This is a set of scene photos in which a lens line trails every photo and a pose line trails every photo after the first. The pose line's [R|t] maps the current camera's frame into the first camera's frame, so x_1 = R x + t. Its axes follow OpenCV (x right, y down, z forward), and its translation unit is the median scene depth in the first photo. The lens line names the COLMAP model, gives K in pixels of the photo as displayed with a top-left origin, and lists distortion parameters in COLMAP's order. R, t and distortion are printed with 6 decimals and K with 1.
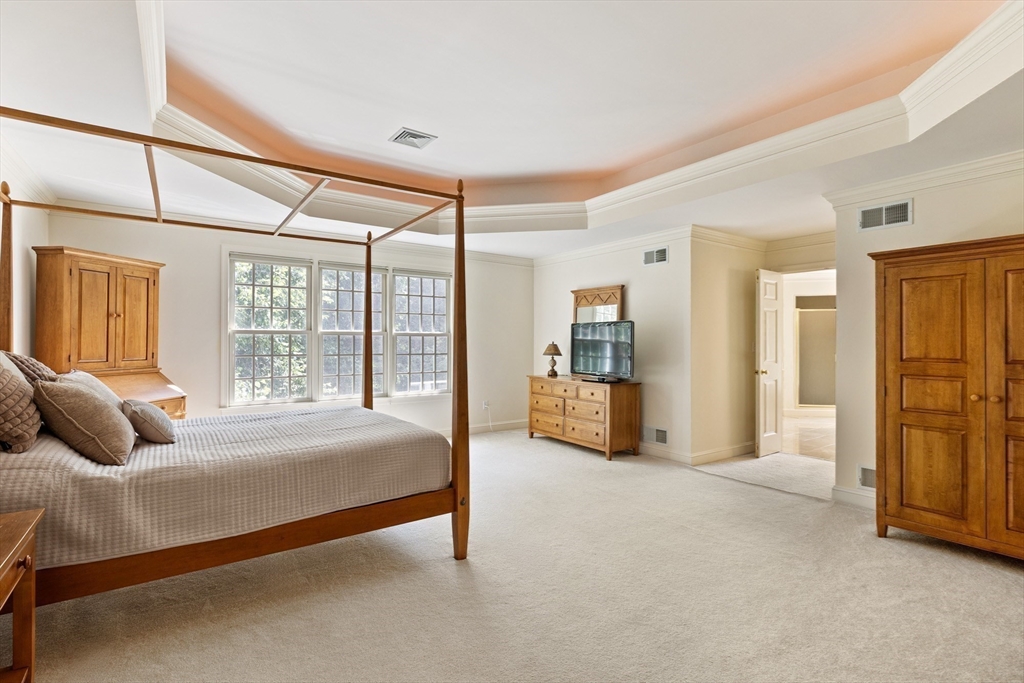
lens RADIAL K [[484.9, 0, 511.8], [0, 484.9, 340.2], [0, 0, 1]] dist [-0.003339, -0.000222]
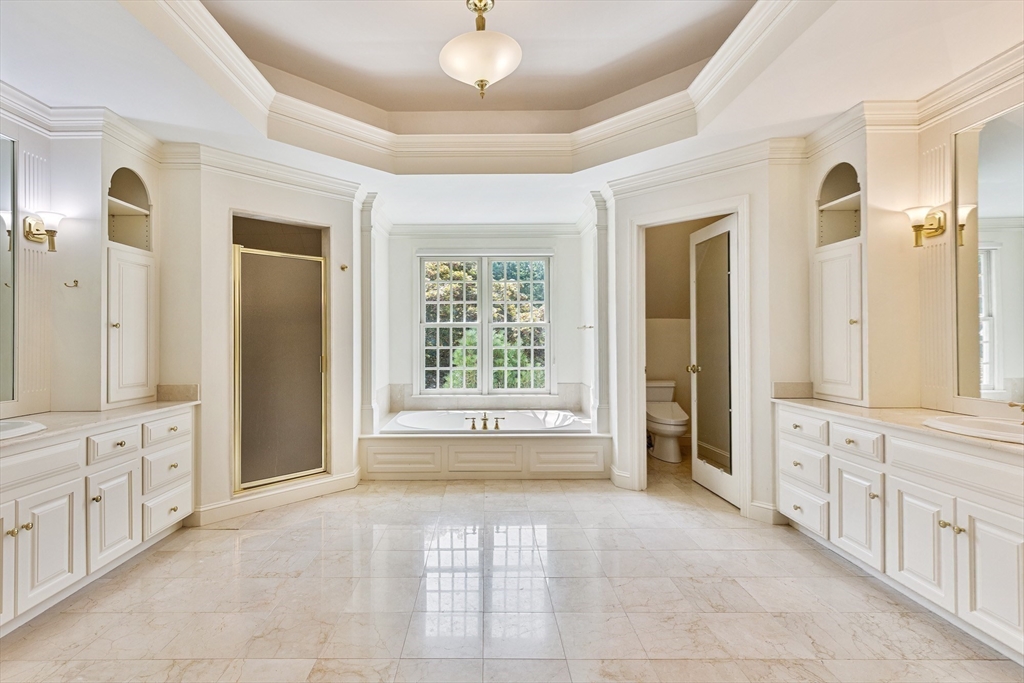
lens RADIAL K [[474.3, 0, 508.6], [0, 474.3, 330.4], [0, 0, 1]] dist [0.012954, -0.002176]
pose [[0.567064, -0.002389, 0.823670, 0.374024], [-0.001217, 0.999992, 0.003737, 0.009837], [-0.823673, -0.003121, 0.567057, 0.552740]]
